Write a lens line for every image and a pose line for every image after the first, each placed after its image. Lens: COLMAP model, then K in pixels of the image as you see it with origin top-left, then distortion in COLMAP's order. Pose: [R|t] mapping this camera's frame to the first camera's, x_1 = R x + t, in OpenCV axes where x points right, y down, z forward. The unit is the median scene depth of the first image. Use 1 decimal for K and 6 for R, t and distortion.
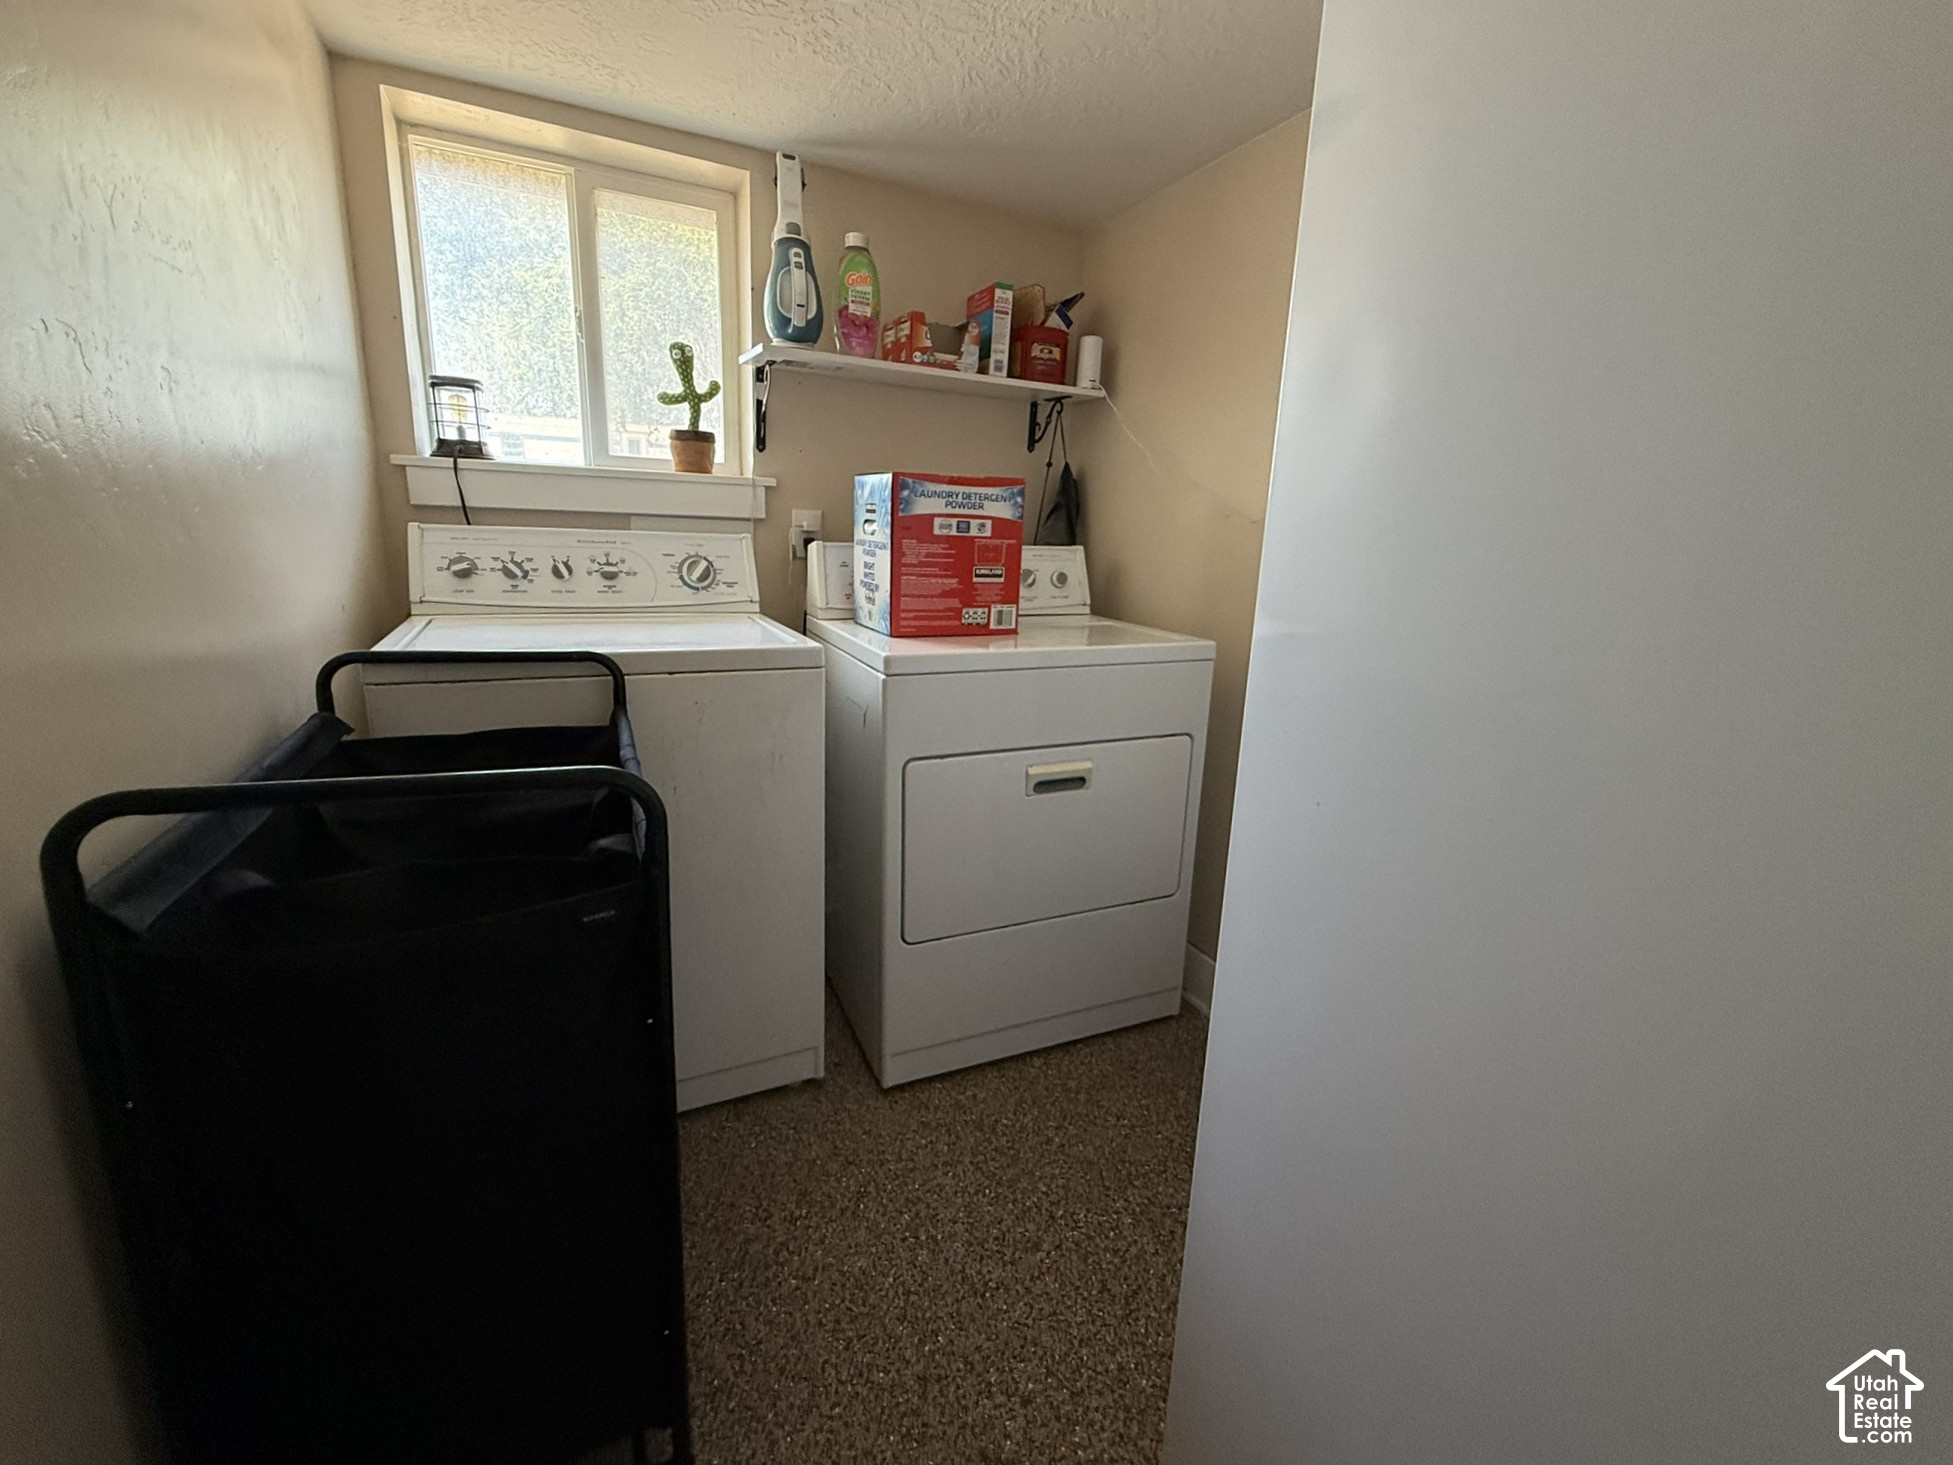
lens RADIAL K [[817.0, 0, 973.2], [0, 817.0, 728.4], [0, 0, 1]] dist [-0.000385, -0.000089]
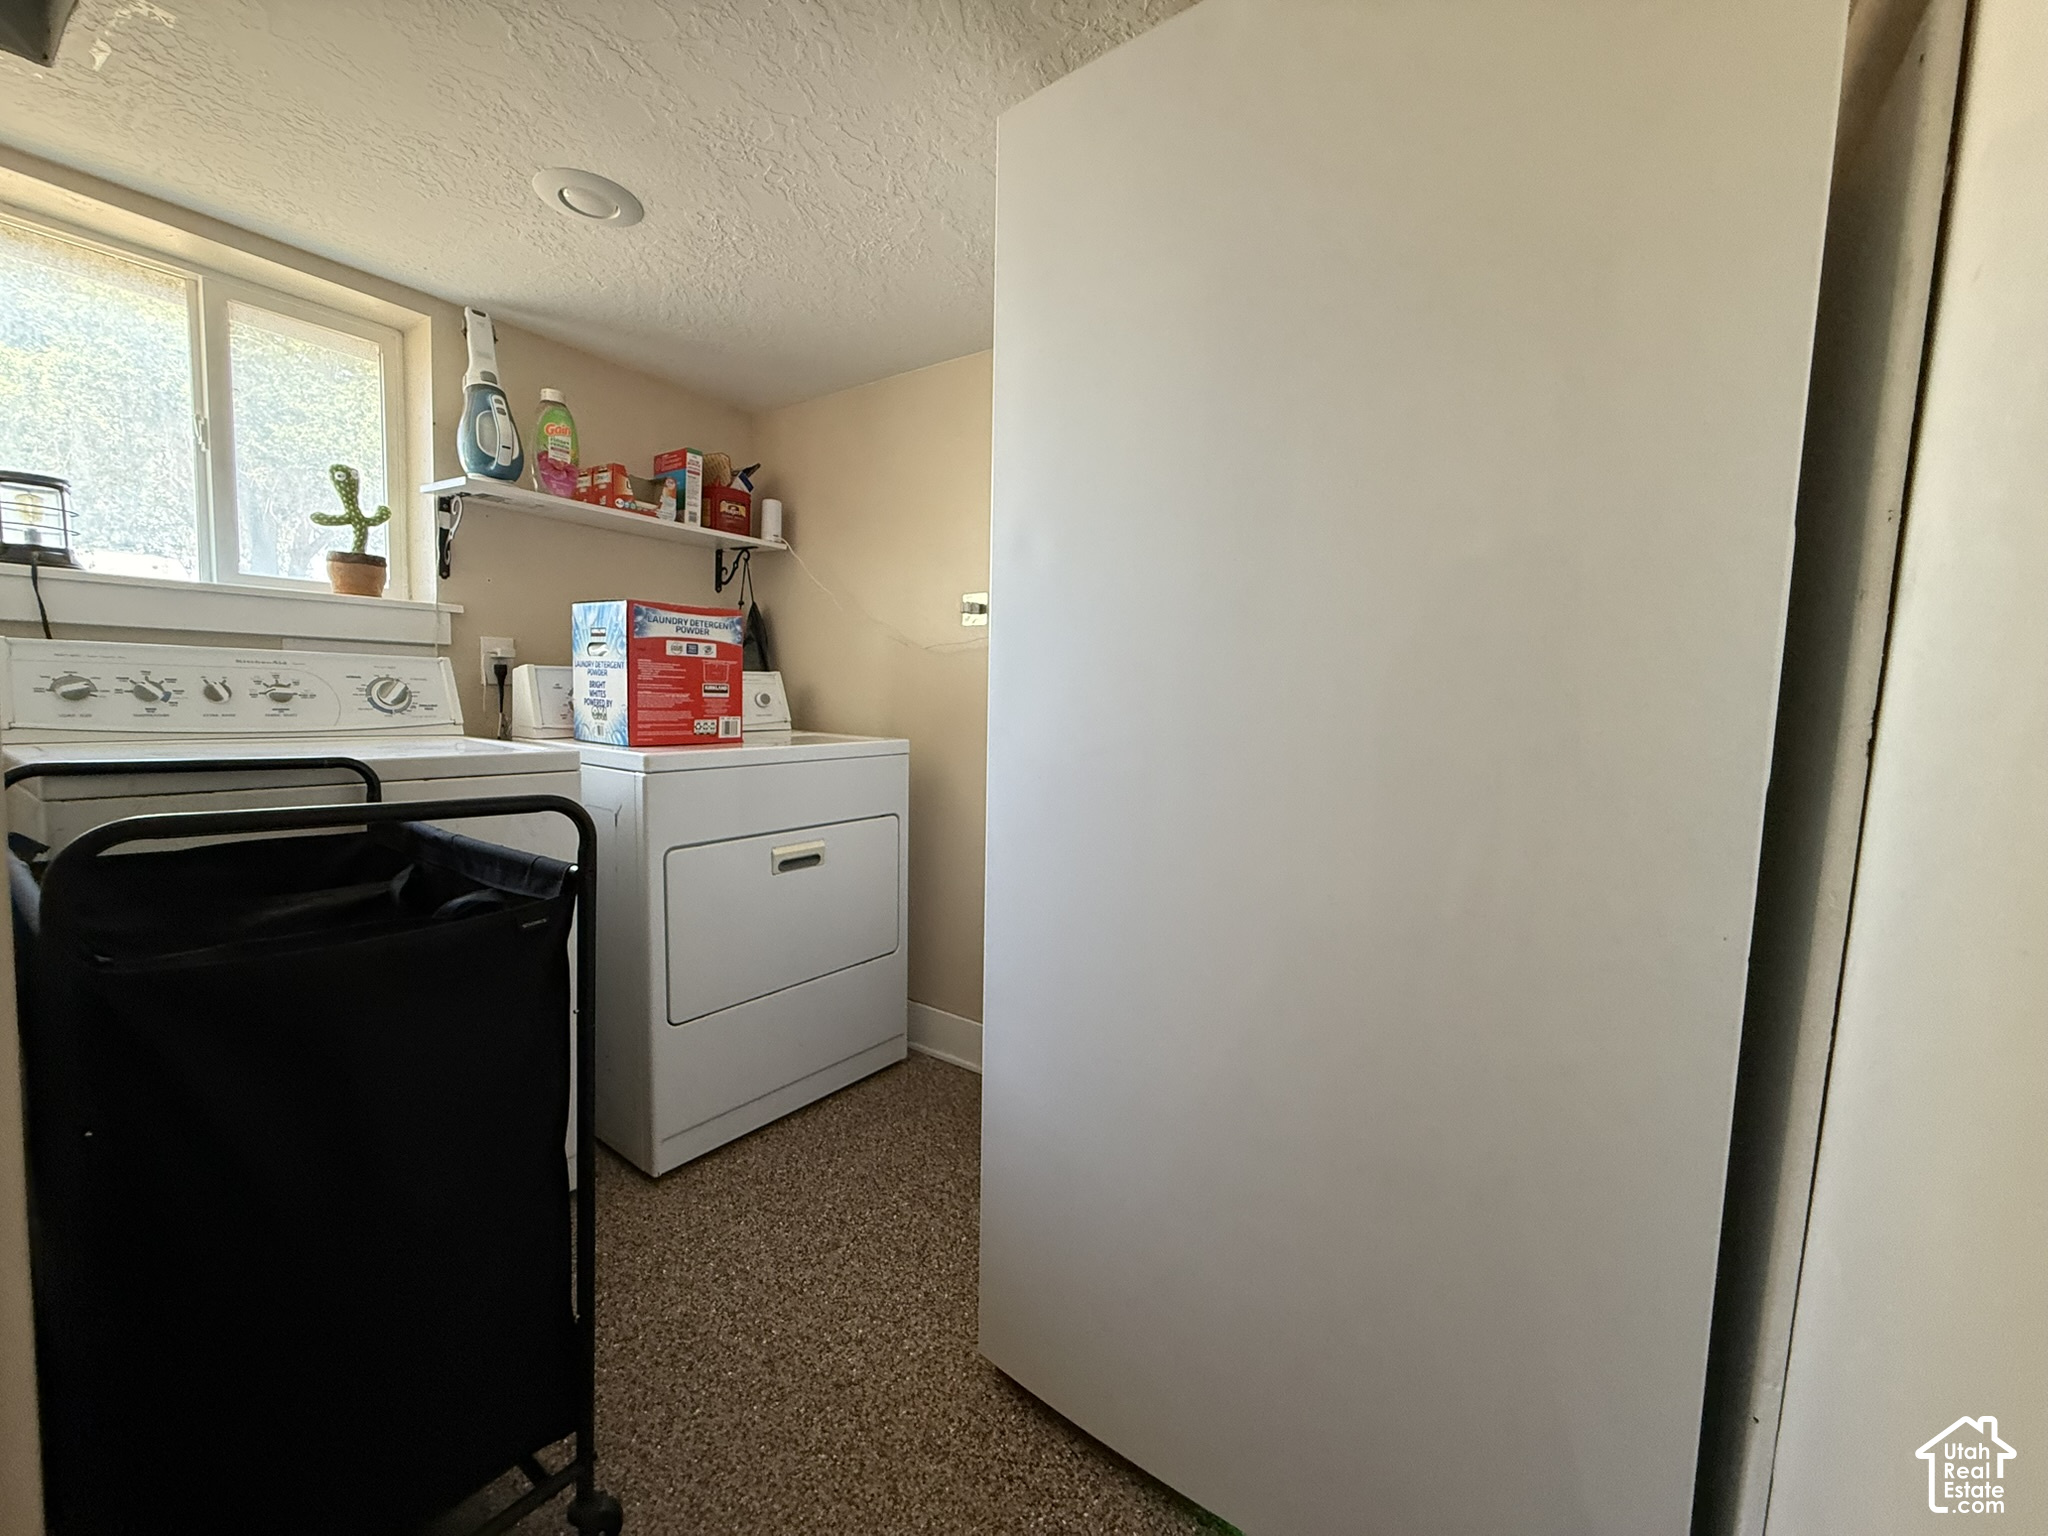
lens RADIAL K [[816.6, 0, 1020.8], [0, 816.6, 762.9], [0, 0, 1]] dist [0.000822, 0.000170]
pose [[0.875758, -0.057369, 0.479330, -0.153734], [0.123195, 0.986597, -0.107002, 0.083428], [-0.466767, 0.152759, 0.871087, -0.174911]]
